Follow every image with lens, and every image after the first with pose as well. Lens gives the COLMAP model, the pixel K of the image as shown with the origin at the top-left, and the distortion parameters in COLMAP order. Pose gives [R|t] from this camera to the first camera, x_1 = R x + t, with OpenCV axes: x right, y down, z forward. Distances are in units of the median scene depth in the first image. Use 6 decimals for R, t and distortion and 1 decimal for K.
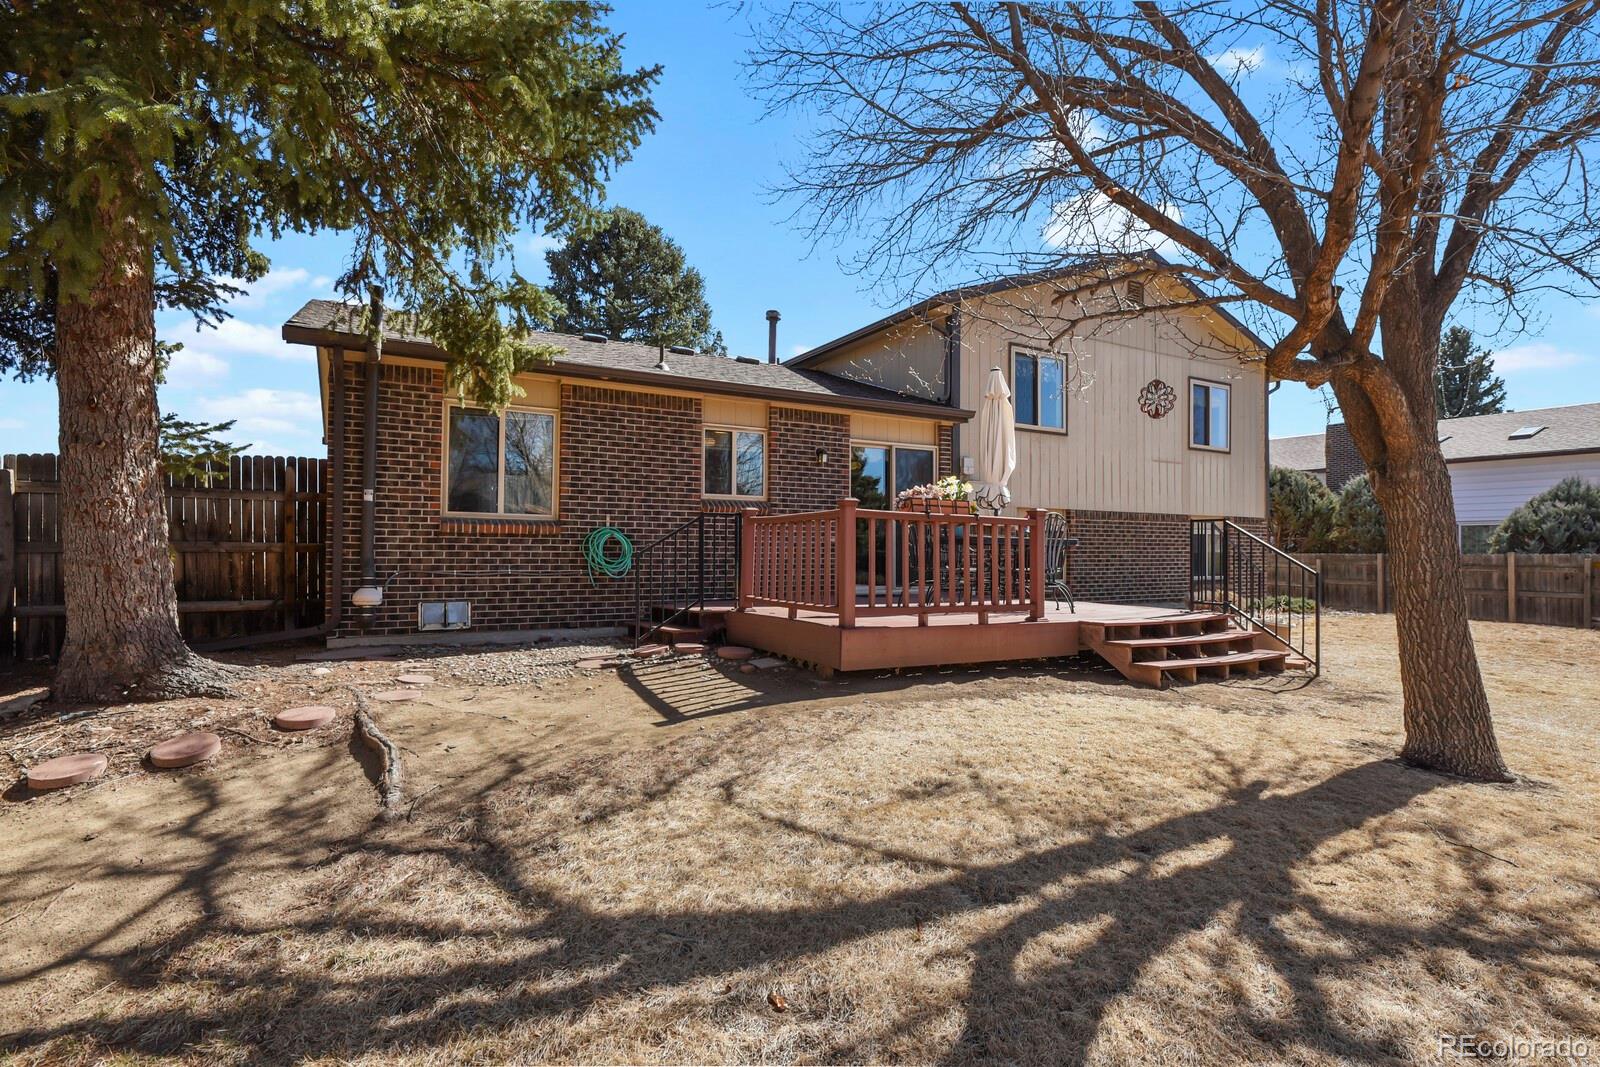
lens RADIAL K [[775.1, 0, 805.3], [0, 775.1, 544.5], [0, 0, 1]] dist [-0.014861, -0.001251]
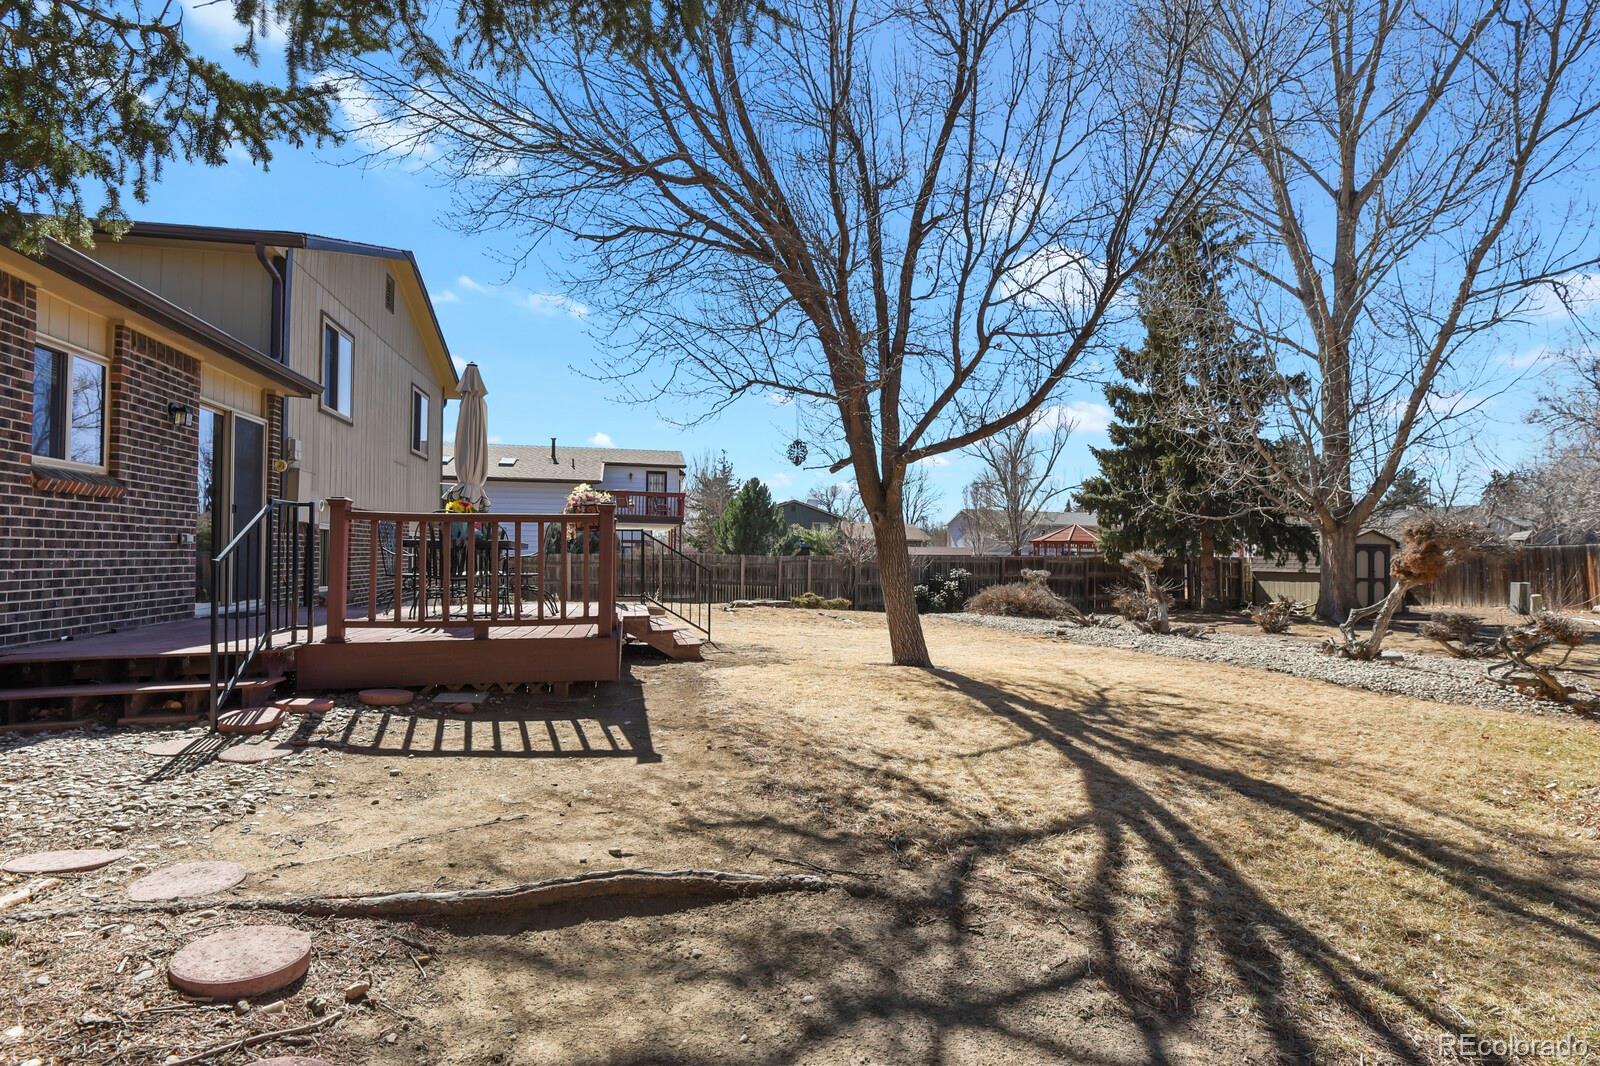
lens RADIAL K [[775.1, 0, 805.3], [0, 775.1, 544.0], [0, 0, 1]] dist [-0.014861, -0.001251]
pose [[0.284274, 0.009334, 0.958698, -0.477870], [-0.012597, 0.999903, -0.006000, -0.003983], [-0.958660, -0.010371, 0.284364, 0.288312]]
